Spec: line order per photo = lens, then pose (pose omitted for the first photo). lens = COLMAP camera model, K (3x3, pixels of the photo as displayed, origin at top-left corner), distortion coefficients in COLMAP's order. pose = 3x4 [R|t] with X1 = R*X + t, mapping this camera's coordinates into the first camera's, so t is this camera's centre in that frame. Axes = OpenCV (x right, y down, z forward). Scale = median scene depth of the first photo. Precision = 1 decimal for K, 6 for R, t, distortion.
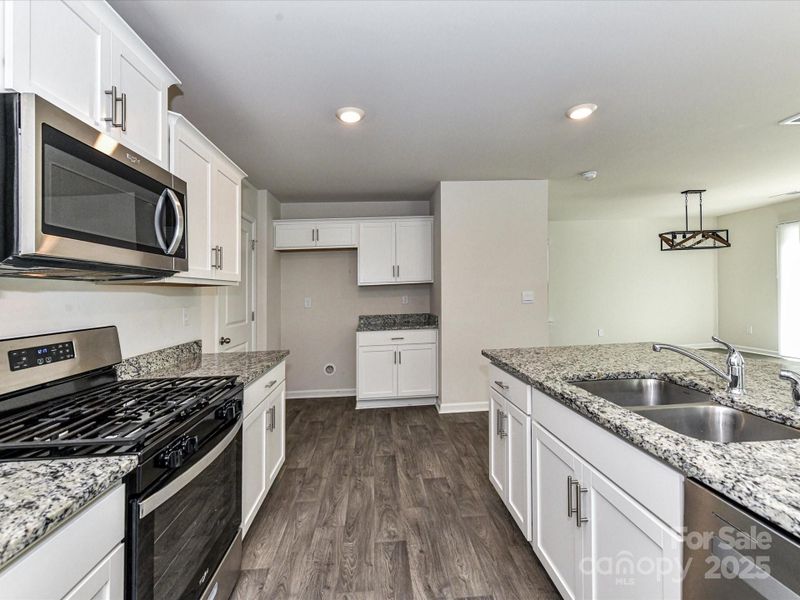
lens RADIAL K [[364.0, 0, 399.8], [0, 364.0, 287.1], [0, 0, 1]] dist [0.005947, -0.000049]
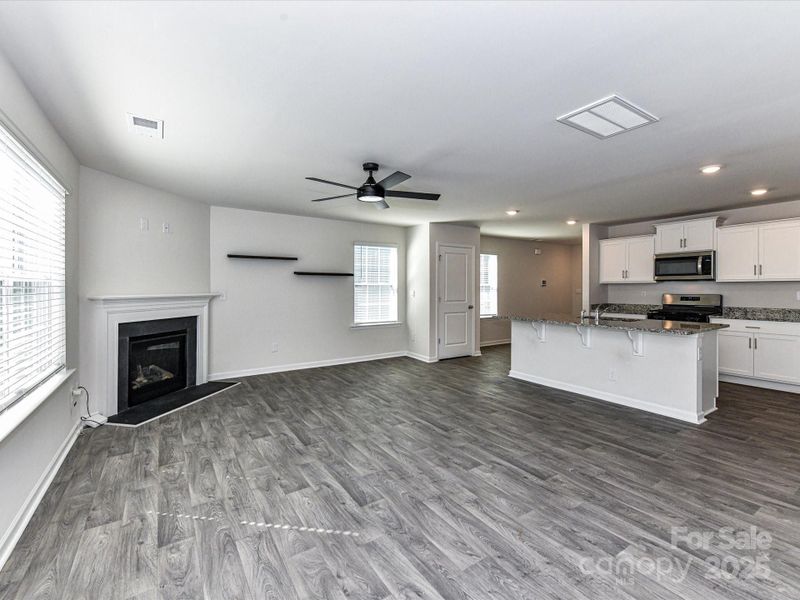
lens RADIAL K [[364.0, 0, 399.8], [0, 364.0, 287.1], [0, 0, 1]] dist [0.005947, -0.000049]
pose [[-0.863505, 0.038374, -0.502878, 1.292569], [0.042193, 0.999102, 0.003790, -0.038468], [0.502572, -0.017945, -0.864349, 0.918435]]
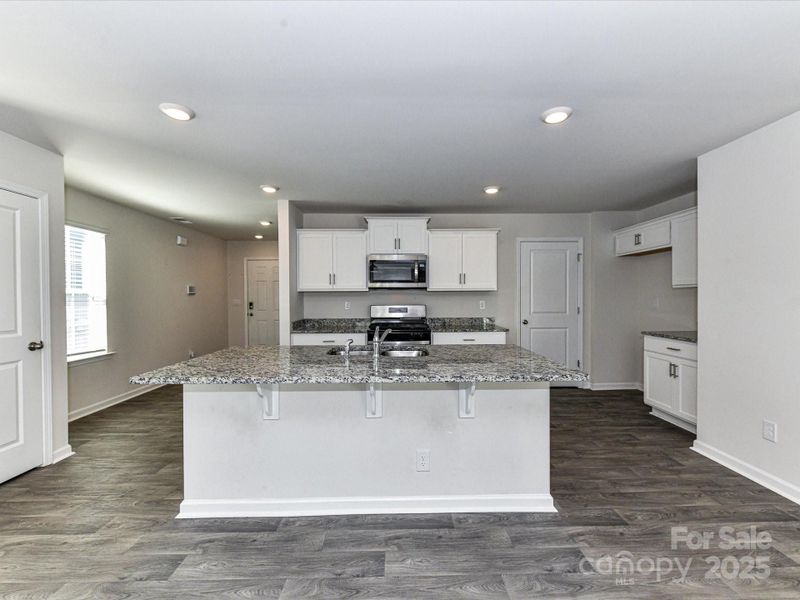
lens RADIAL K [[351.8, 0, 402.2], [0, 351.8, 302.6], [0, 0, 1]] dist [0.002298, -0.000607]
pose [[-0.036114, 0.052115, -0.997988, 0.806685], [0.018445, 0.998504, 0.051474, -0.026807], [0.999177, -0.016549, -0.037022, 0.350416]]
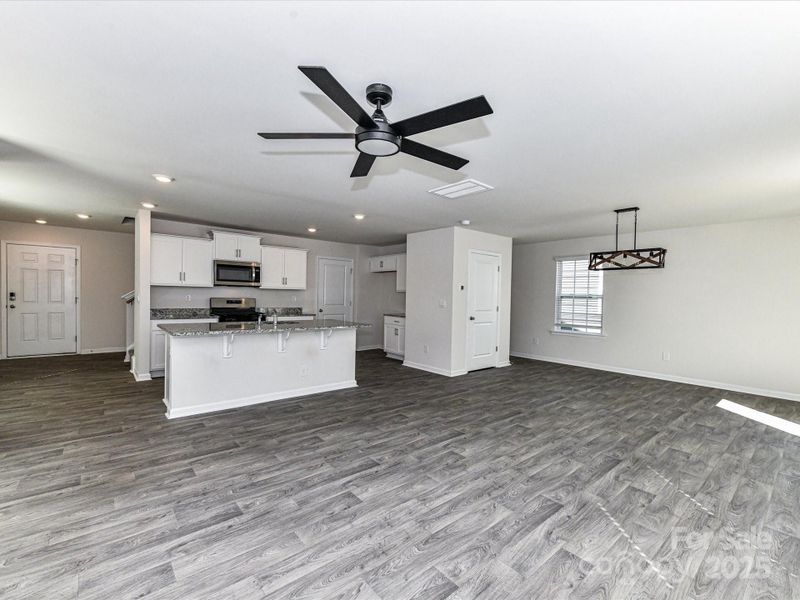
lens RADIAL K [[357.7, 0, 408.9], [0, 357.7, 314.4], [0, 0, 1]] dist [0.002825, 0.000033]
pose [[0.613799, 0.091556, -0.784135, 1.344148], [-0.034413, 0.995411, 0.089287, -0.054088], [0.788712, -0.027820, 0.614134, -0.052123]]
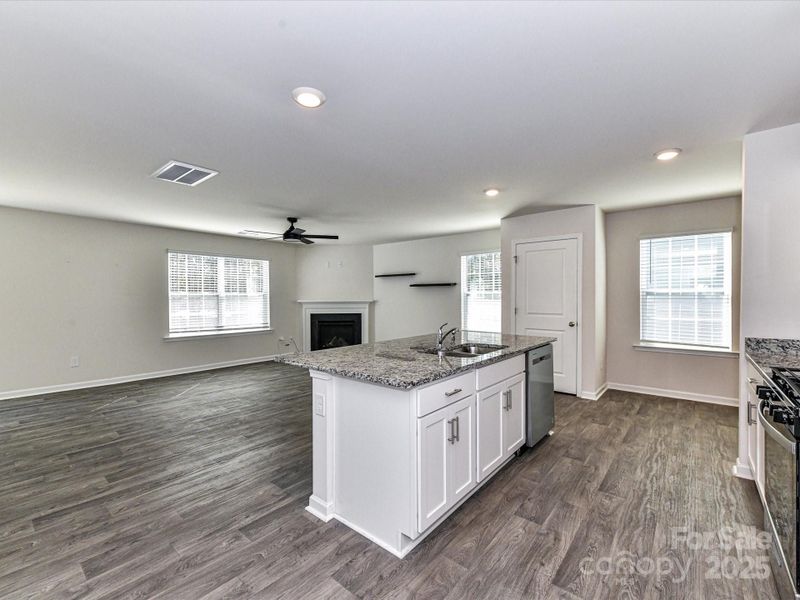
lens RADIAL K [[351.8, 0, 402.2], [0, 351.8, 302.6], [0, 0, 1]] dist [0.002298, -0.000607]
pose [[-0.730824, 0.030593, 0.681880, -0.138779], [0.020526, 0.999528, -0.022845, 0.016975], [-0.682257, -0.002700, -0.731107, 0.819129]]
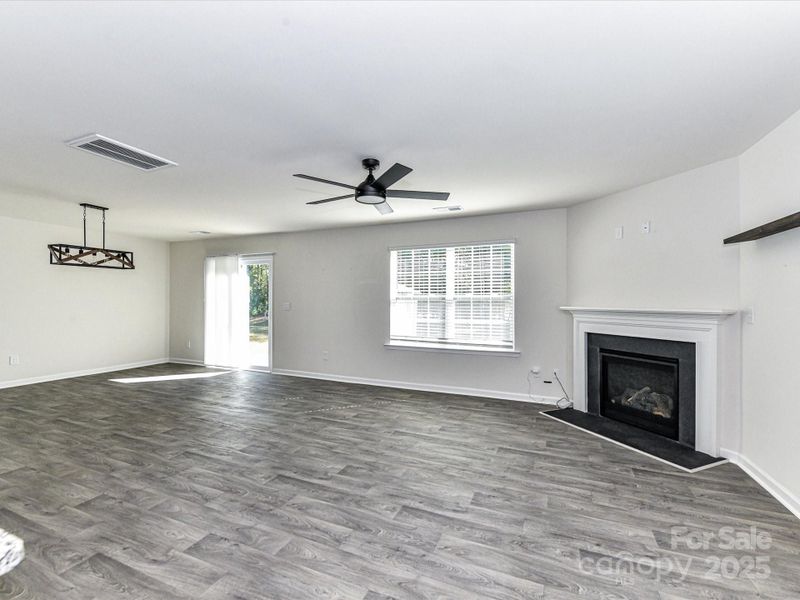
lens RADIAL K [[356.6, 0, 400.0], [0, 356.6, 300.0], [0, 0, 1]] dist [0.026901, -0.010258]
pose [[0.446269, 0.045858, 0.893723, 0.353767], [-0.034298, 0.998829, -0.034125, -0.012815], [-0.894242, -0.015424, 0.447319, -0.164328]]
